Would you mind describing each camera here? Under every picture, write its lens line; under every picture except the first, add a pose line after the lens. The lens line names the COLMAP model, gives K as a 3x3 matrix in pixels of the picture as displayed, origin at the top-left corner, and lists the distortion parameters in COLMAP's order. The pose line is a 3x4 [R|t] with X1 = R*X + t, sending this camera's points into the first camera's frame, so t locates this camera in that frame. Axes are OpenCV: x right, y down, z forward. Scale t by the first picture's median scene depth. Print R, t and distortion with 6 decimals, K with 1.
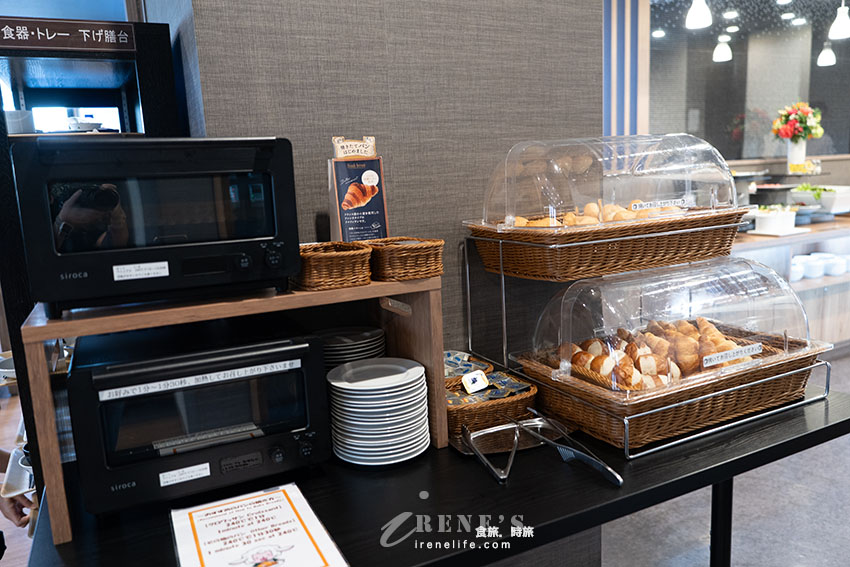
lens RADIAL K [[626.8, 0, 423.5], [0, 626.8, 277.9], [0, 0, 1]] dist [-0.000149, -0.001034]
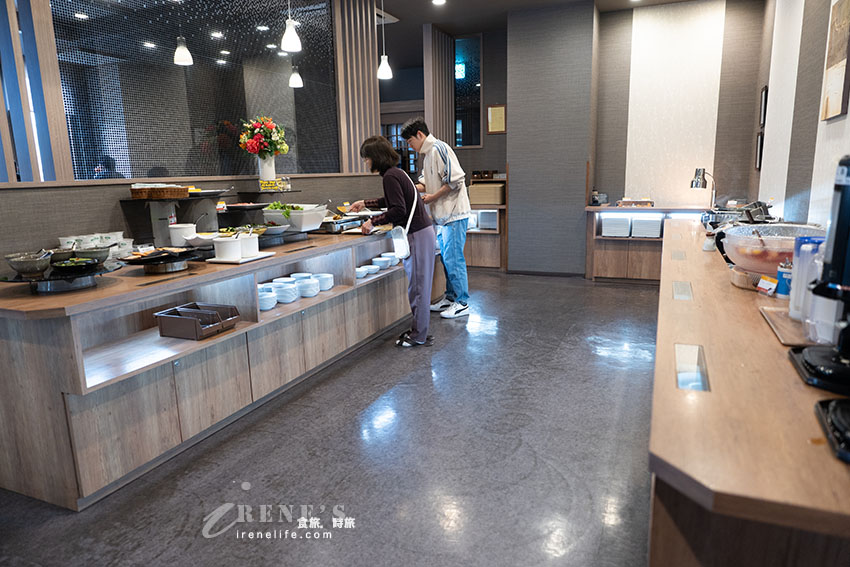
lens RADIAL K [[572.4, 0, 424.6], [0, 572.4, 285.6], [0, 0, 1]] dist [-0.000348, 0.000108]
pose [[0.759930, -0.105136, 0.641446, 0.213676], [0.107868, 0.993547, 0.035055, -0.030626], [-0.640993, 0.042552, 0.766367, 0.200662]]
